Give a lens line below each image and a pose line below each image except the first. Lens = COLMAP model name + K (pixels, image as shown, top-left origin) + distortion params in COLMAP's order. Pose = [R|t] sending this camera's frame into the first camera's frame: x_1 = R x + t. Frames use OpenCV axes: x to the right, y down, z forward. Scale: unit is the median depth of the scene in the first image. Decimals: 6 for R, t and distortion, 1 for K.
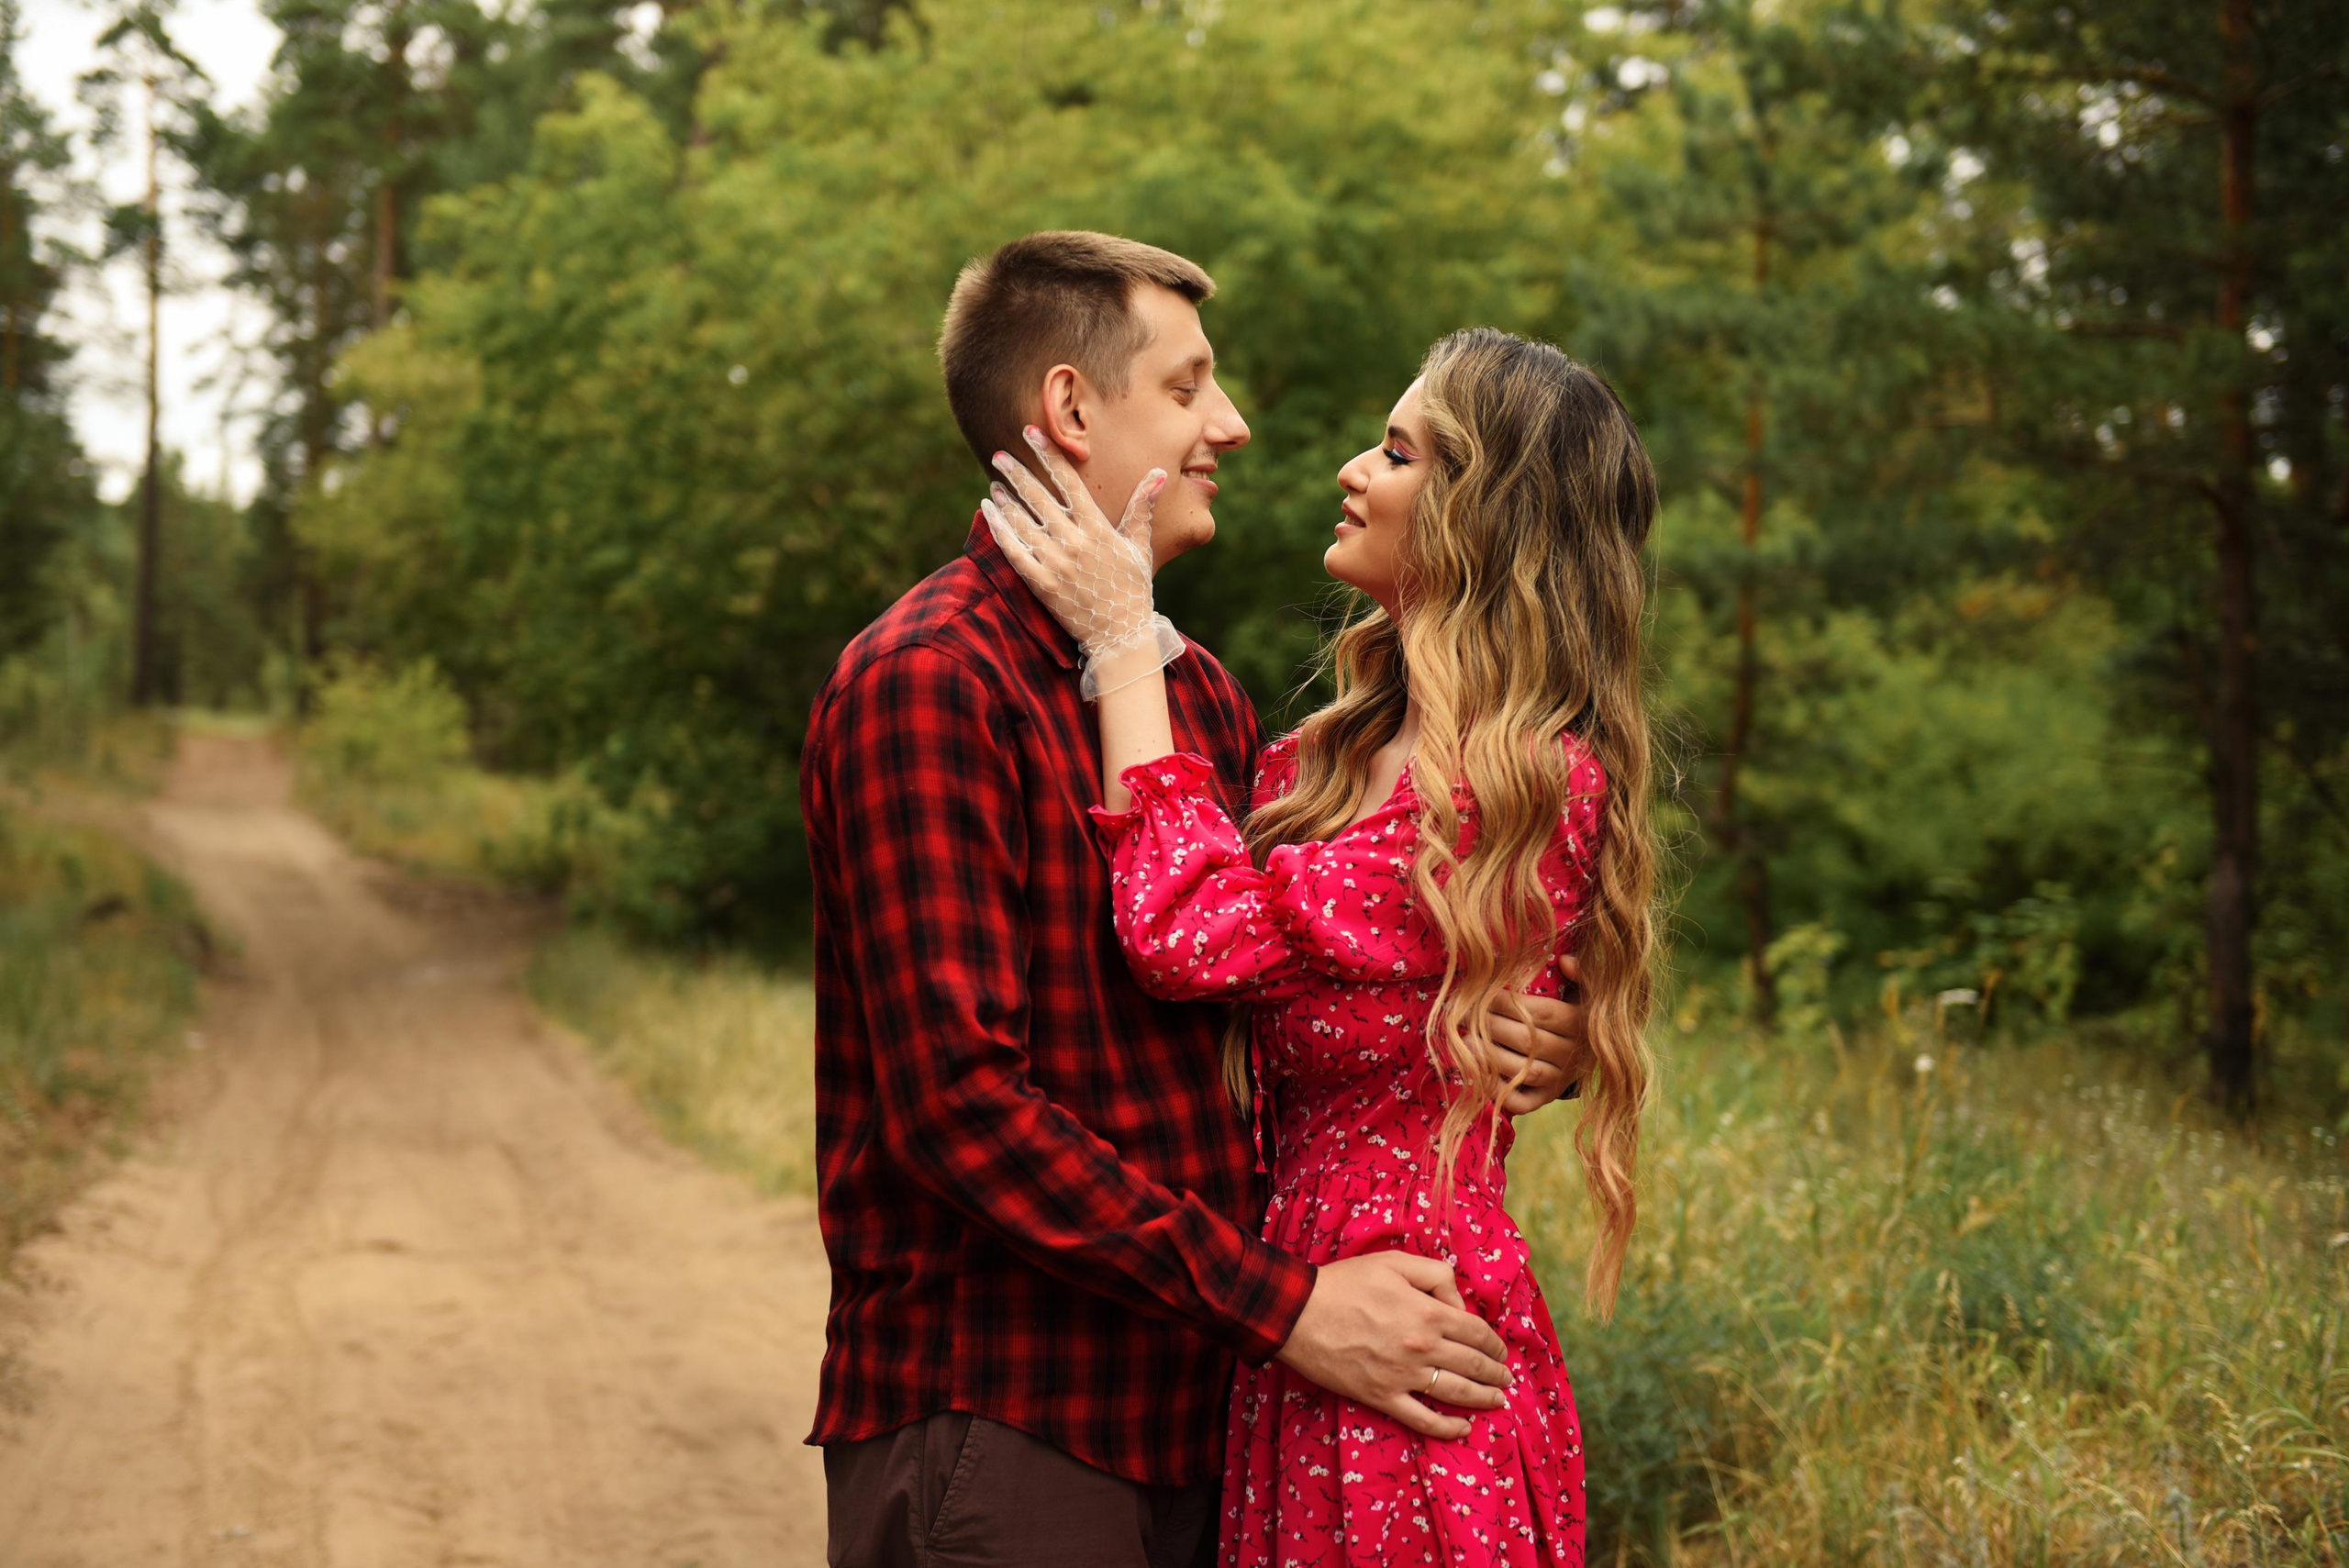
lens RADIAL K [[3421.2, 0, 1174.5], [0, 3421.2, 784.0], [0, 0, 1]] dist [0.148980, 0.000147]
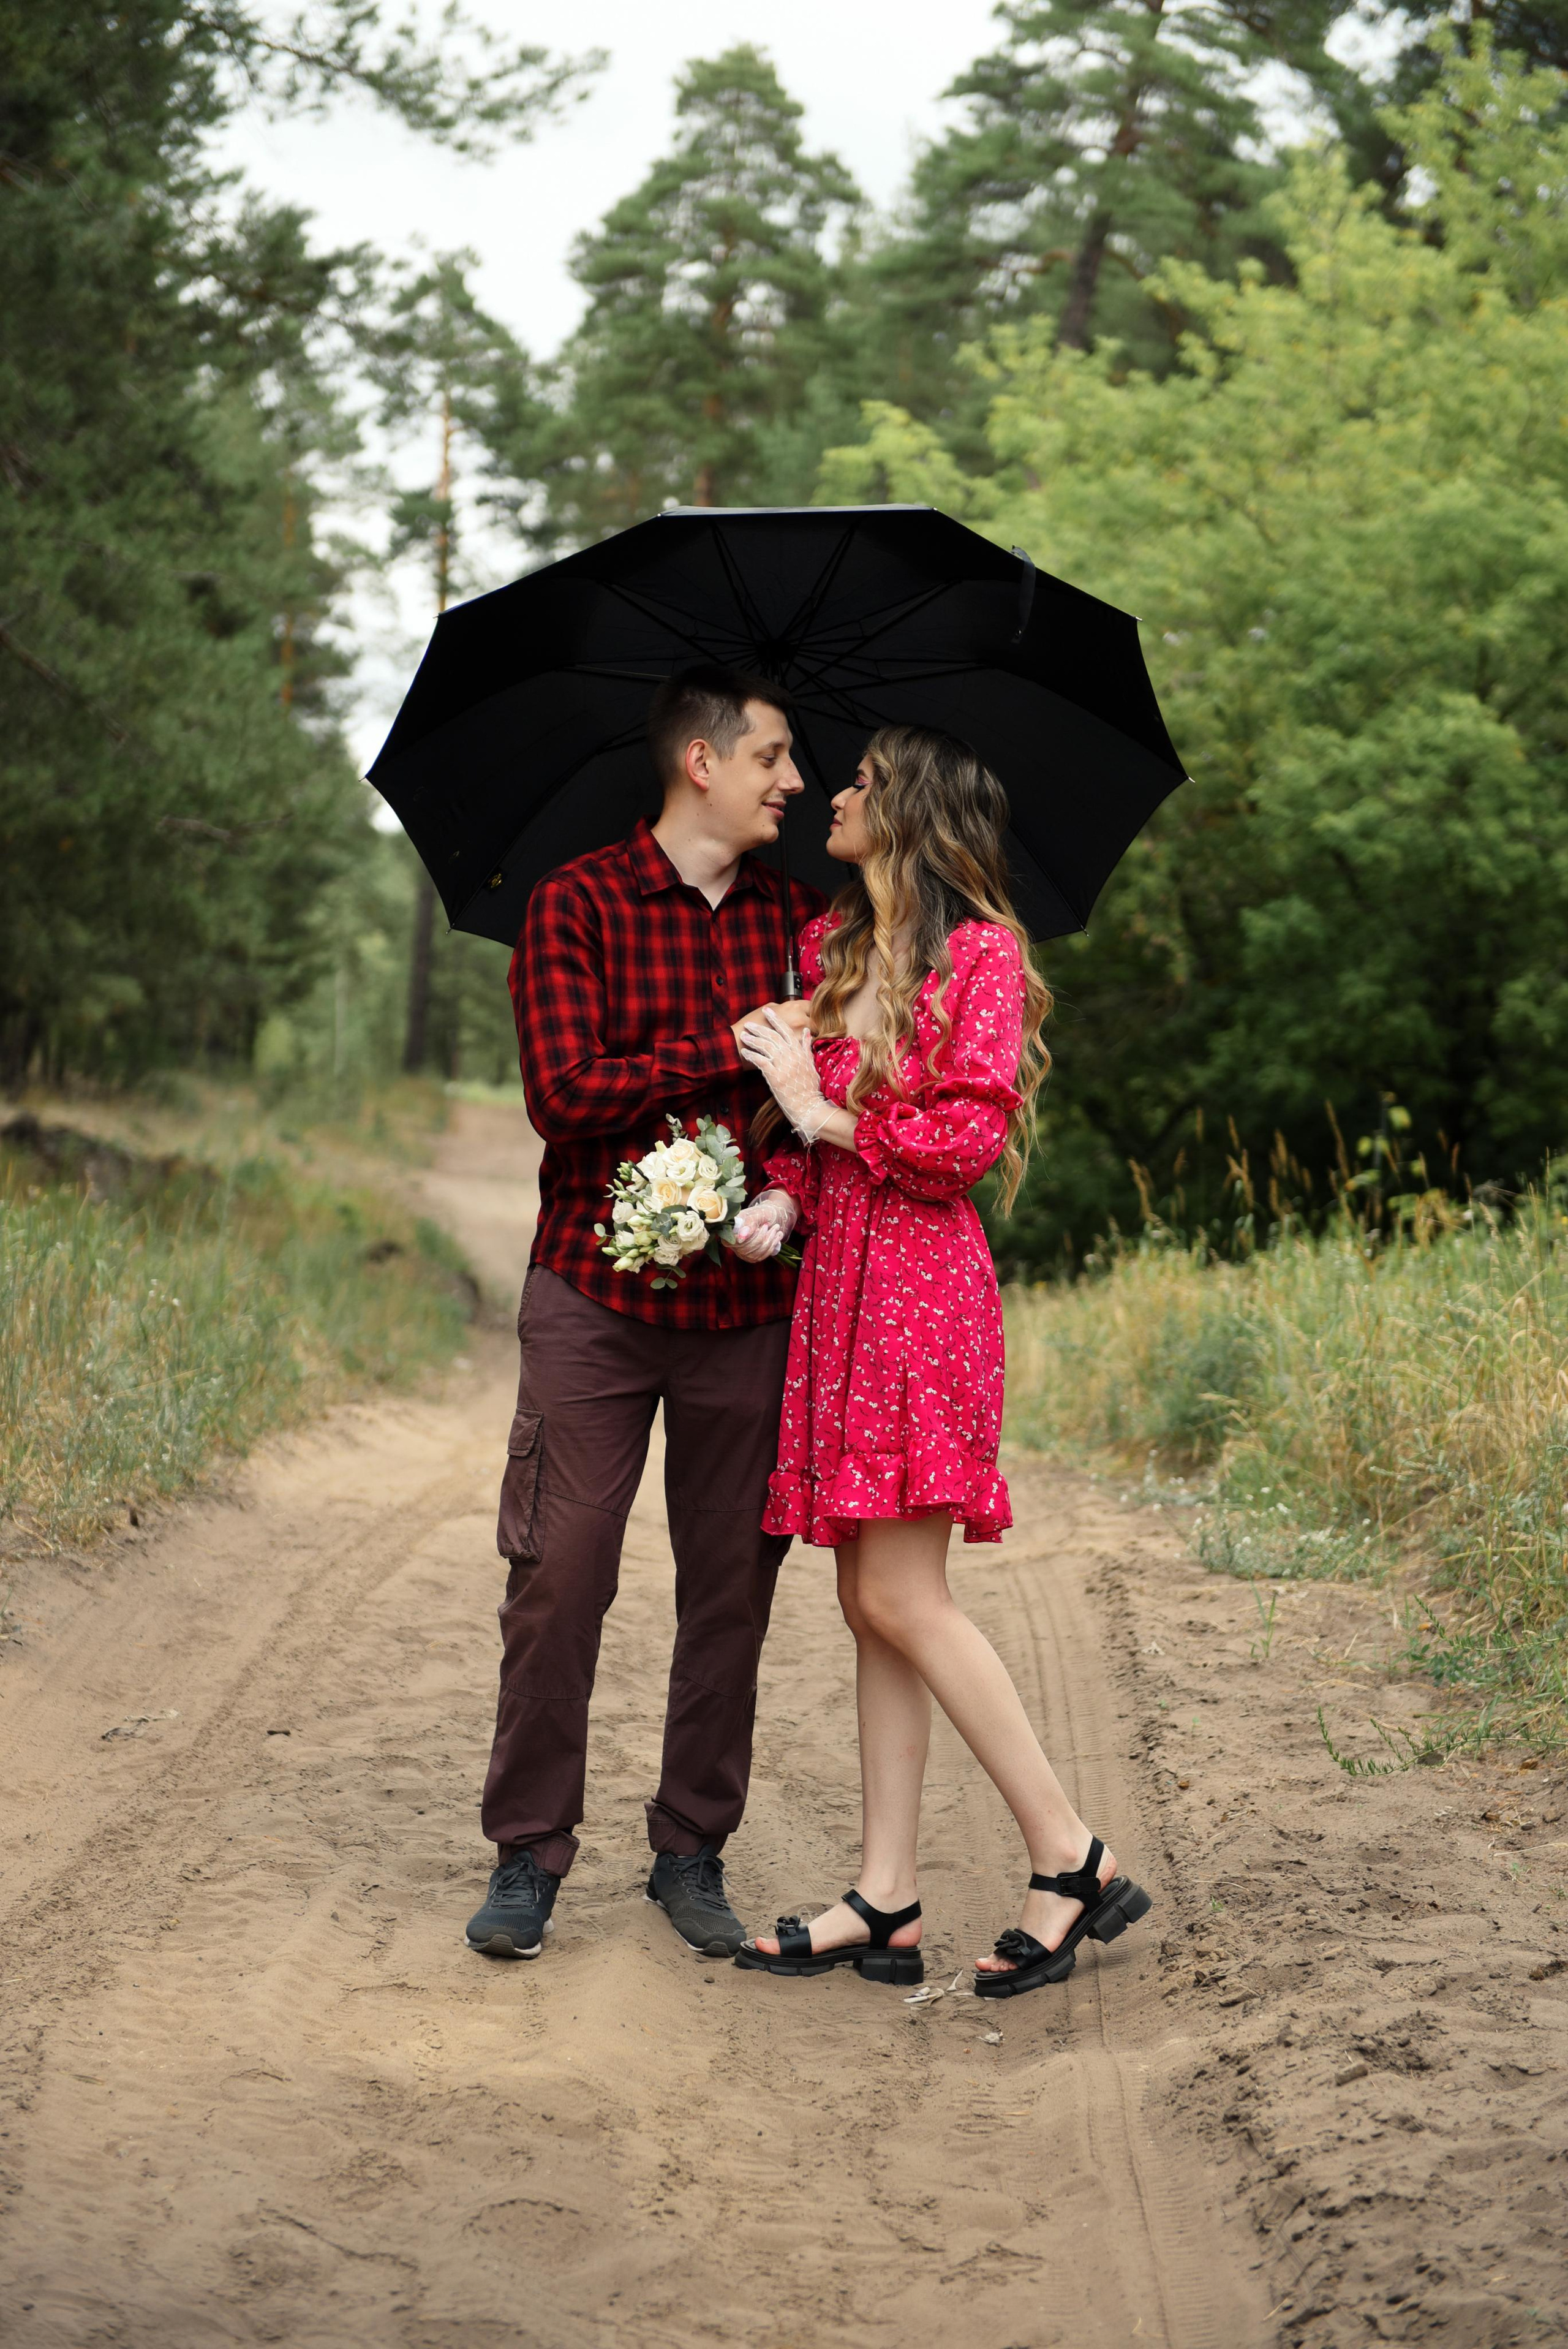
lens RADIAL K [[4539.4, 0, 784.0], [0, 4539.4, 1174.5], [0, 0, 1]] dist [0.118468, 0.164726]
pose [[0.978363, 0.024125, -0.205484, 0.028405], [-0.025604, 0.999662, -0.004544, 0.006563], [0.205305, 0.009707, 0.978650, -0.099014]]
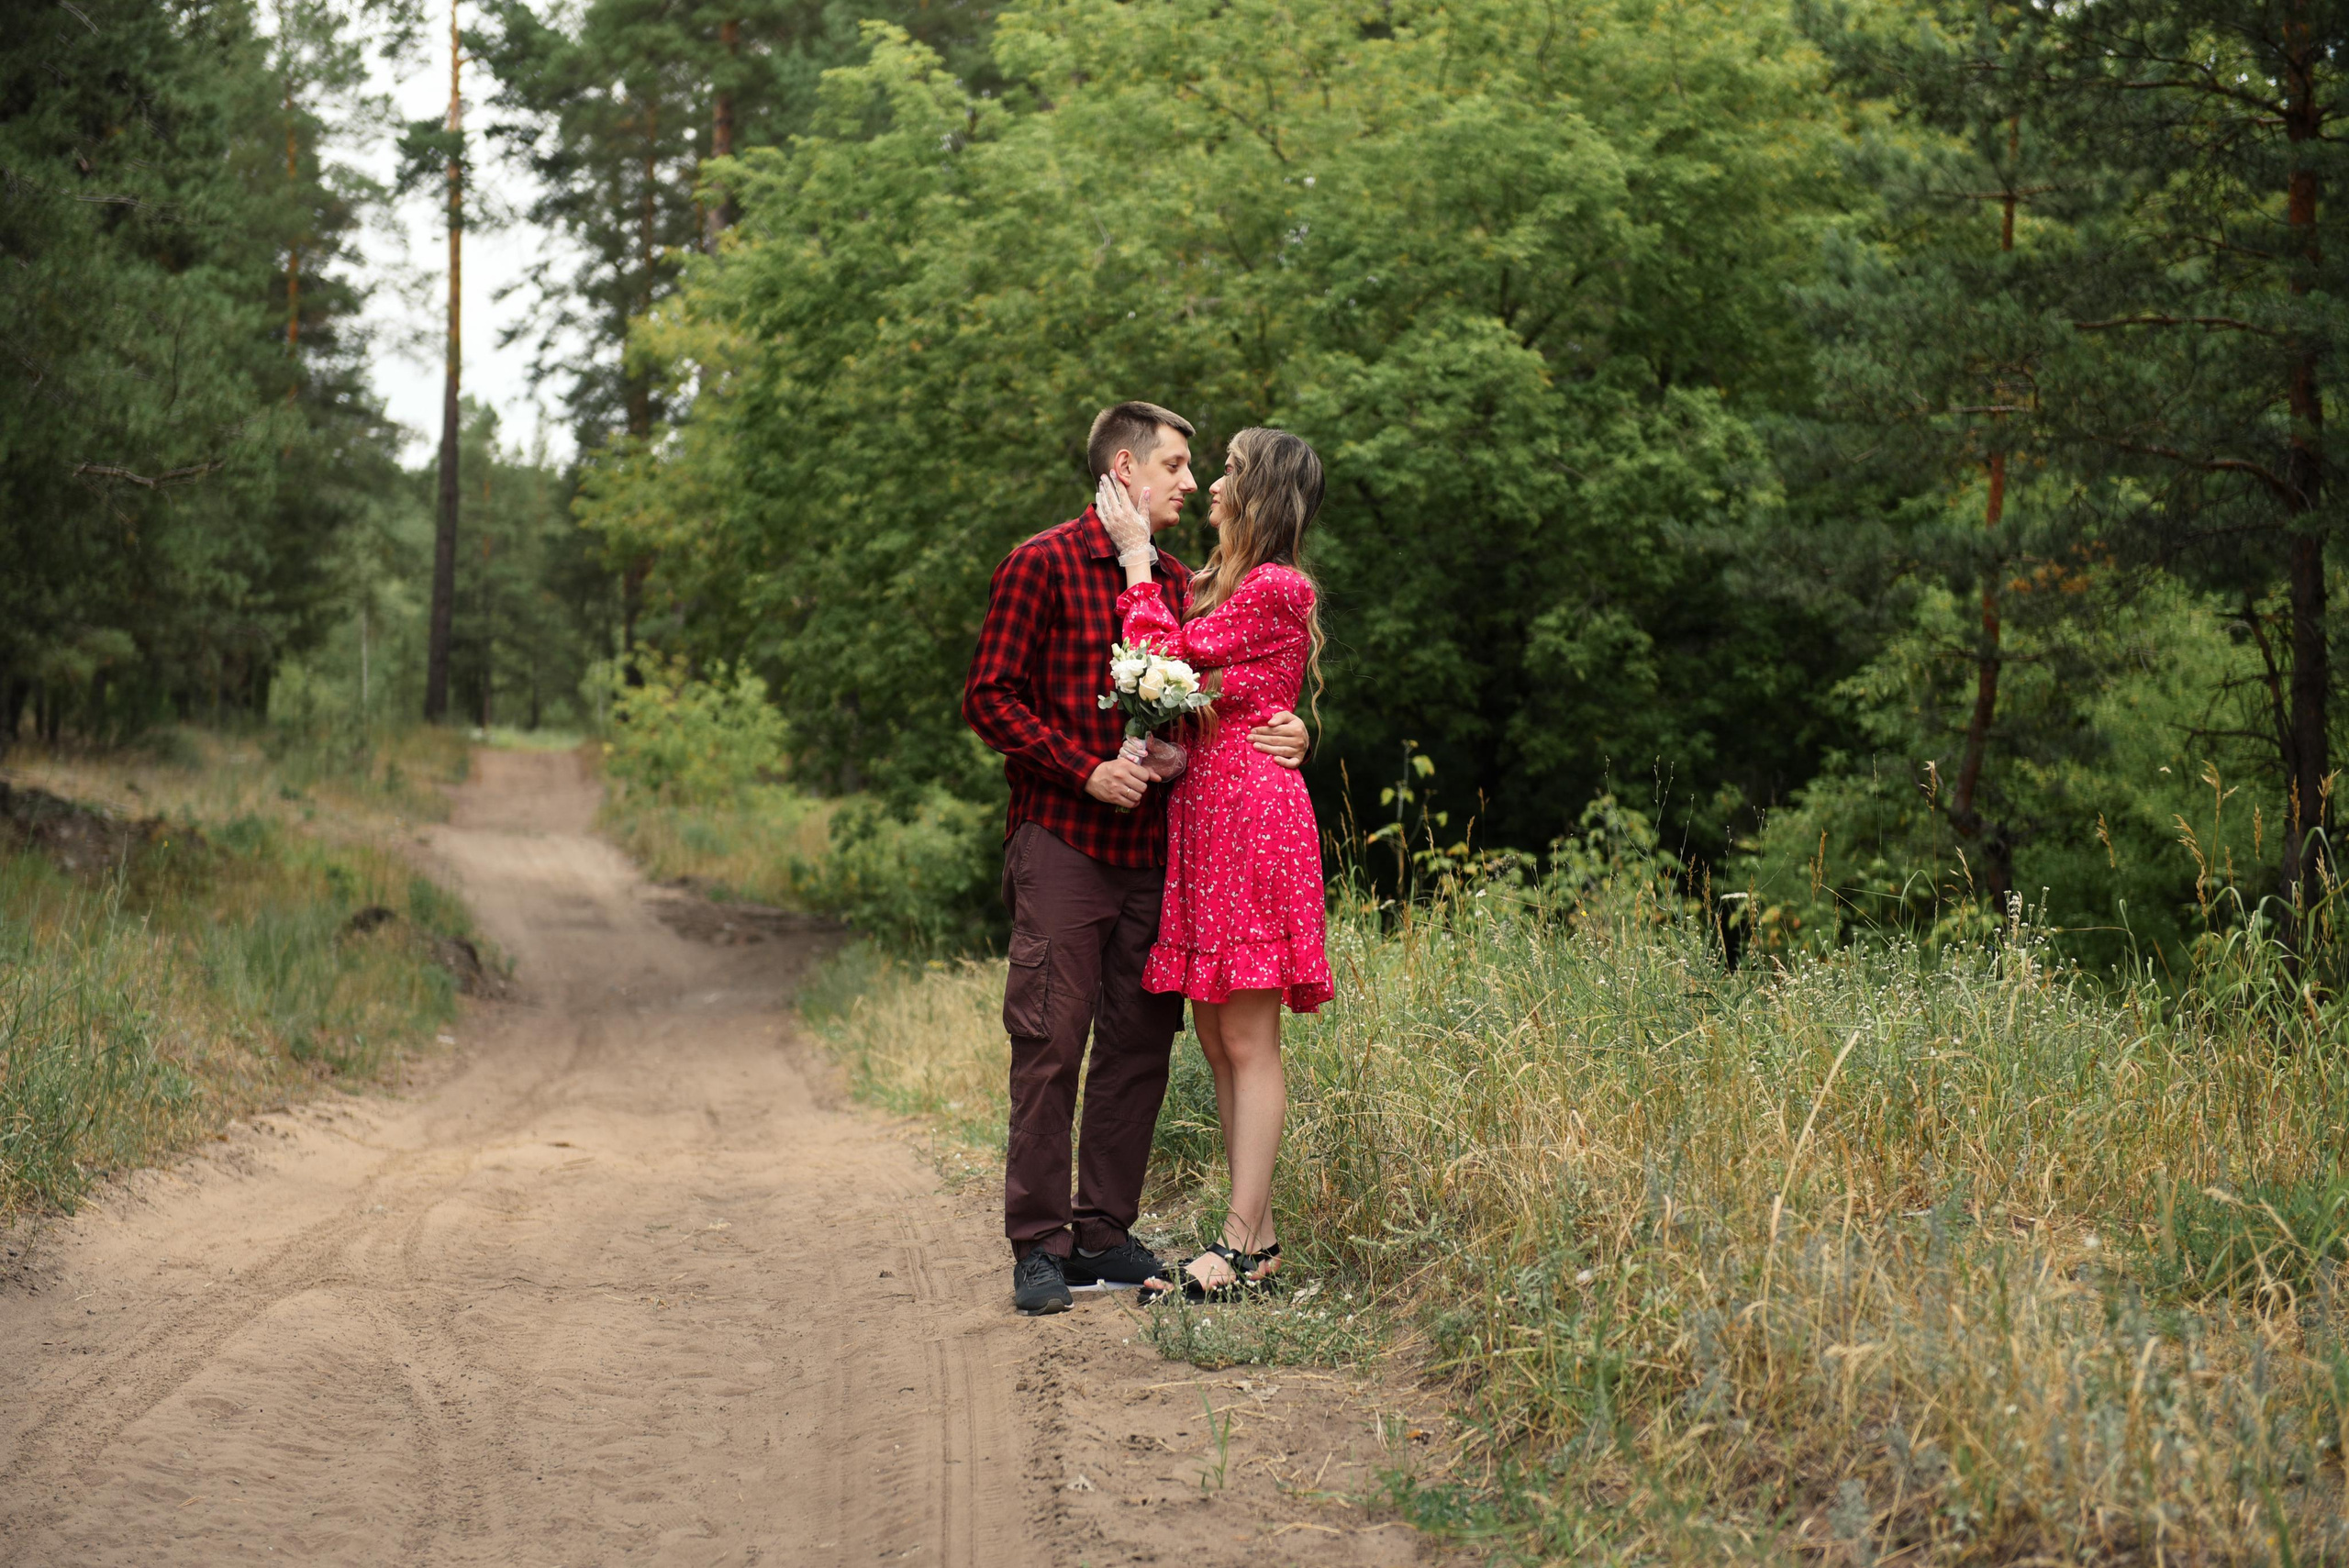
lens RADIAL K [[4539.8, 0, 1174.5], [0, 4539.8, 784.0], [0, 0, 1]] dist [0.118468, 0.164726]
pose [[0.991215, 0.003195, -0.132222, 0.028398], [-0.004626, 0.999934, -0.010516, 0.004554], [0.132180, 0.011035, 0.991164, -0.078201]]
